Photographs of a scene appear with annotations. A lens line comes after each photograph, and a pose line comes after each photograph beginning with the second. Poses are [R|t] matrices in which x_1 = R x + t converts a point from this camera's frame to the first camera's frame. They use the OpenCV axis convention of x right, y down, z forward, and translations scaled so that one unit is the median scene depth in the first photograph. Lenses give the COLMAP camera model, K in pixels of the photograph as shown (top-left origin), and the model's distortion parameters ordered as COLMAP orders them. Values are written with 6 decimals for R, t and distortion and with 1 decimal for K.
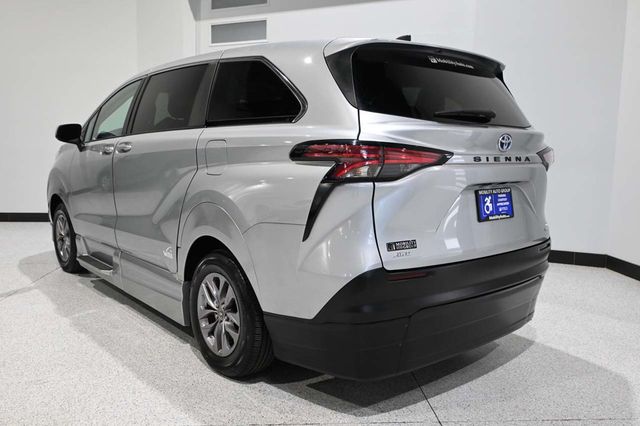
lens RADIAL K [[536.7, 0, 320.0], [0, 536.7, 213.0], [0, 0, 1]] dist [-0.009331, -0.003354]
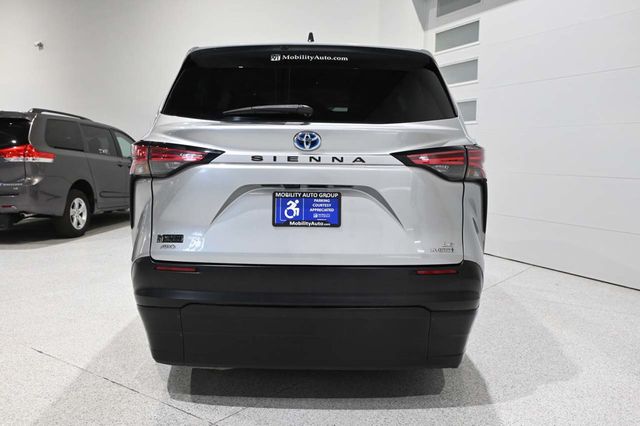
lens RADIAL K [[570.6, 0, 320.0], [0, 570.6, 213.0], [0, 0, 1]] dist [-0.009347, -0.007030]
pose [[0.765828, 0.057955, -0.640428, 0.962733], [-0.081593, 0.996638, -0.007380, -0.005023], [0.637848, 0.057907, 0.767982, 0.279761]]
